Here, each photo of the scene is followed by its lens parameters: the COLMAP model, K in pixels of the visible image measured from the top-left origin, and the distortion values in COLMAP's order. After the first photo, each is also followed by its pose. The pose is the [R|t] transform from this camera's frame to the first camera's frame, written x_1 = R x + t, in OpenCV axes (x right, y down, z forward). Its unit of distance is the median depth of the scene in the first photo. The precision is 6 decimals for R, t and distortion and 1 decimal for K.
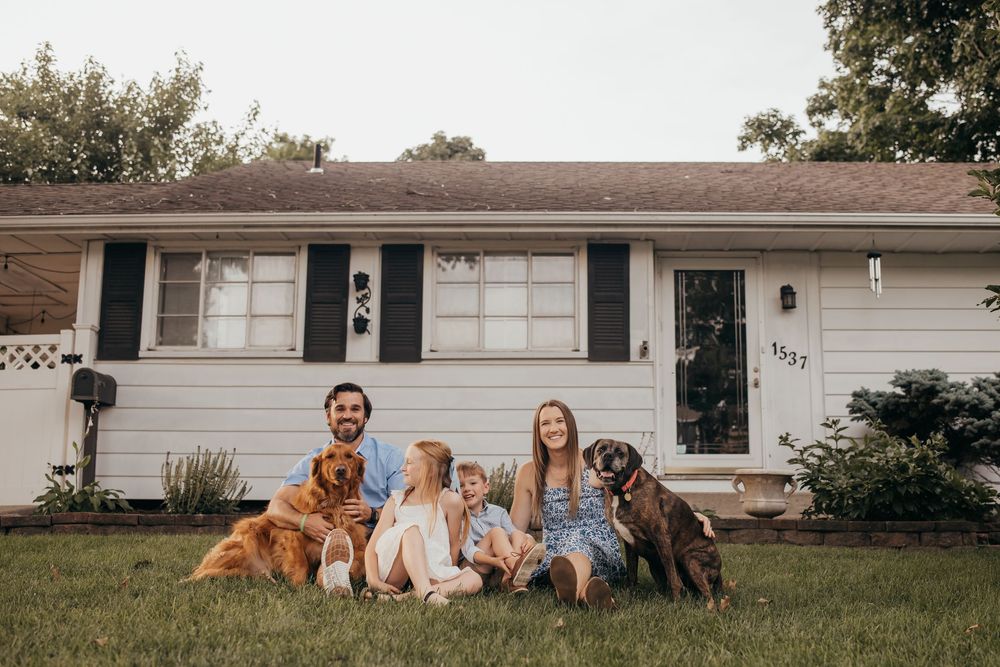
lens RADIAL K [[1031.9, 0, 498.5], [0, 1031.9, 330.8], [0, 0, 1]] dist [-0.028013, 0.000000]
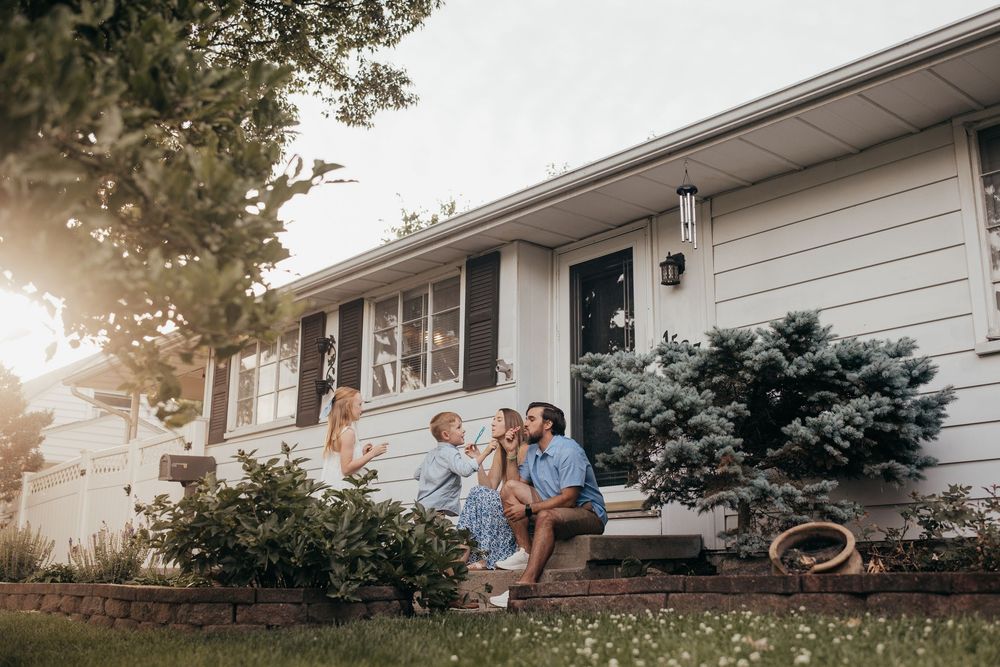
lens RADIAL K [[1031.9, 0, 499.8], [0, 1031.9, 334.6], [0, 0, 1]] dist [-0.028013, 0.000000]
pose [[0.700818, -0.175232, -0.691482, 0.716551], [0.123954, 0.984527, -0.123866, 0.093744], [0.702488, 0.001095, 0.711695, 0.376294]]
